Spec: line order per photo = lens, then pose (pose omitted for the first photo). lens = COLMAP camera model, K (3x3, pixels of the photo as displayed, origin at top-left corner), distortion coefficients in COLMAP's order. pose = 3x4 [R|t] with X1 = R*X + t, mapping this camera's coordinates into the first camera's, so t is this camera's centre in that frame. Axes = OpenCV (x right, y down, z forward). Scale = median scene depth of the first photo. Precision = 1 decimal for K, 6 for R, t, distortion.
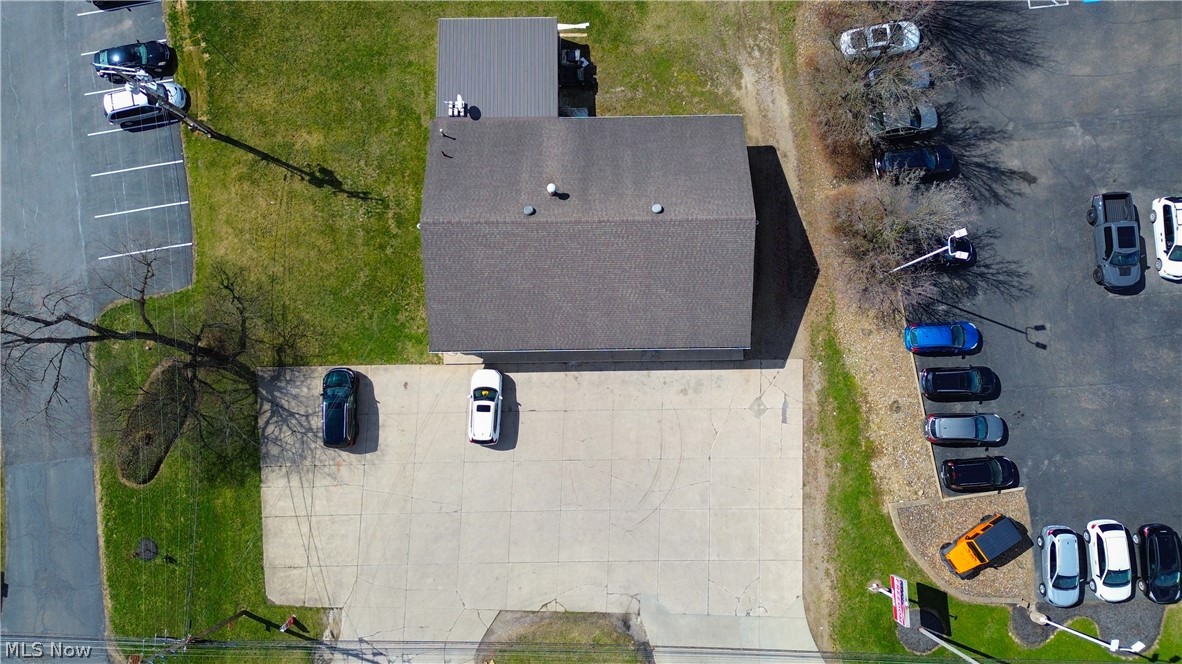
lens RADIAL K [[816.9, 0, 591.0], [0, 816.9, 332.0], [0, 0, 1]] dist [0.074201, -0.073929]
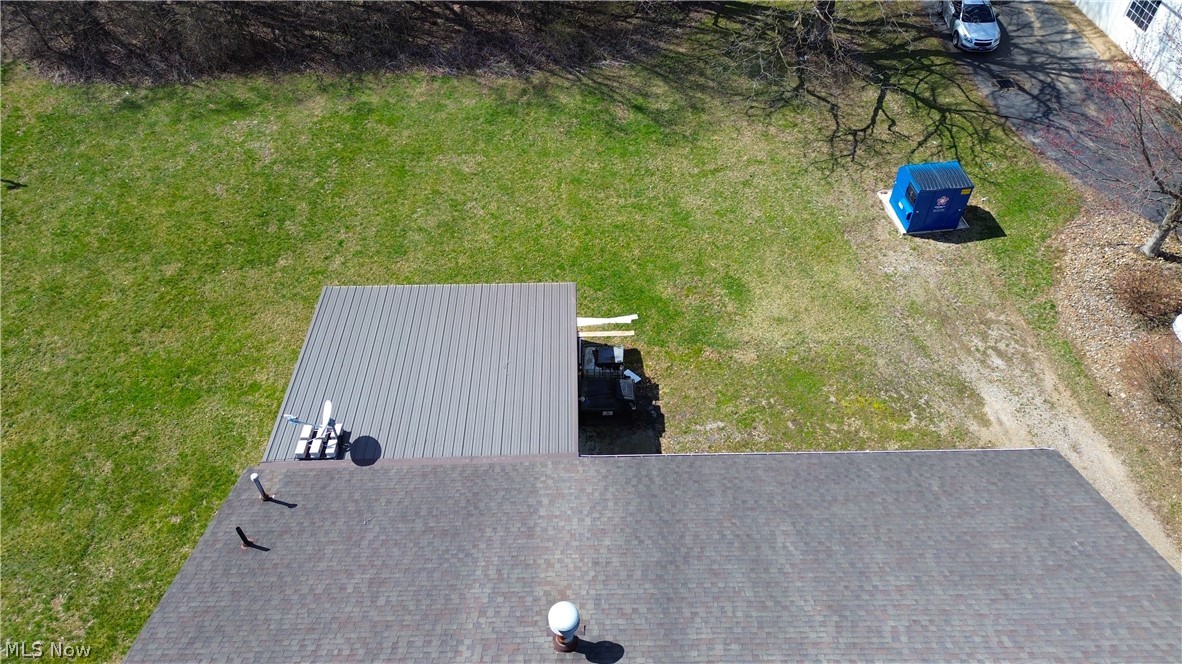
lens RADIAL K [[816.9, 0, 591.0], [0, 816.9, 332.0], [0, 0, 1]] dist [0.074201, -0.073929]
pose [[0.999916, -0.010387, 0.007703, -0.034437], [0.012931, 0.798750, -0.601524, -0.070450], [0.000095, 0.601573, 0.798818, 0.614896]]
